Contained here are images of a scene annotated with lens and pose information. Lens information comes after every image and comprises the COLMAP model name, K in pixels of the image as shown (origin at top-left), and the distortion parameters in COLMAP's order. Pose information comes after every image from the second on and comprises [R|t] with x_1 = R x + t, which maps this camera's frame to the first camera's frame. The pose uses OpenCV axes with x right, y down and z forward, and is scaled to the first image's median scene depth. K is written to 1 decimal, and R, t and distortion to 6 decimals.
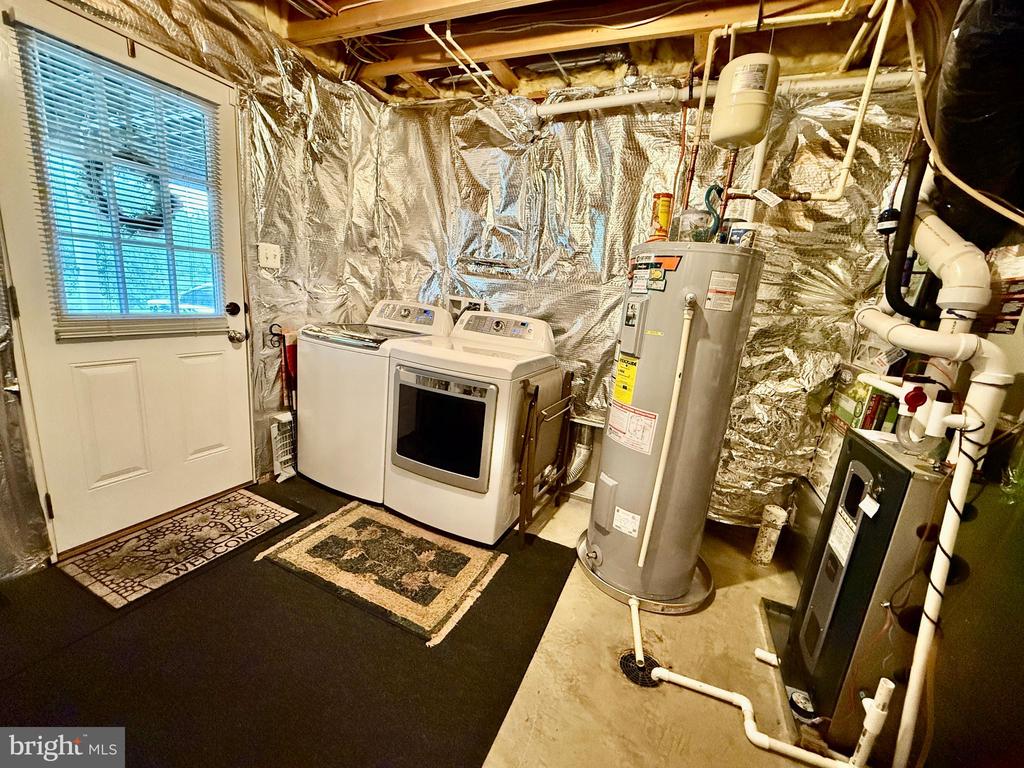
lens RADIAL K [[407.3, 0, 512.0], [0, 407.3, 384.0], [0, 0, 1]] dist [-0.000277, -0.000260]
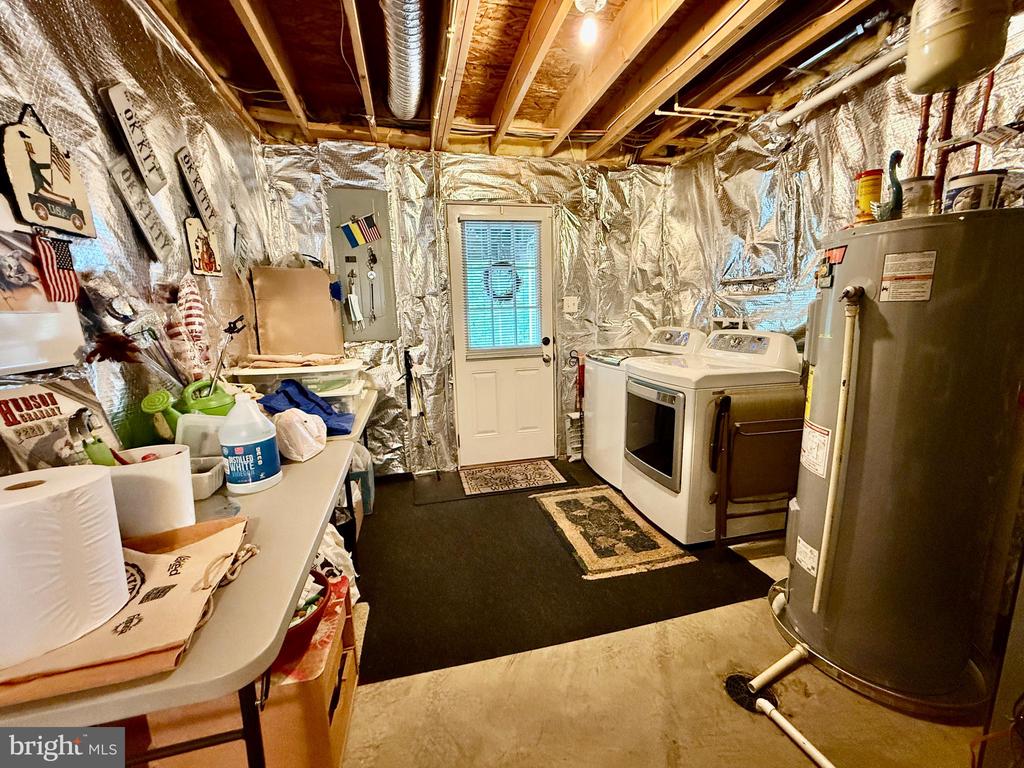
lens RADIAL K [[407.3, 0, 512.0], [0, 407.3, 384.0], [0, 0, 1]] dist [-0.000277, -0.000260]
pose [[0.604743, 0.021500, -0.796130, 0.487112], [-0.088661, 0.995239, -0.040469, 0.055417], [0.791470, 0.095059, 0.603771, -0.041277]]
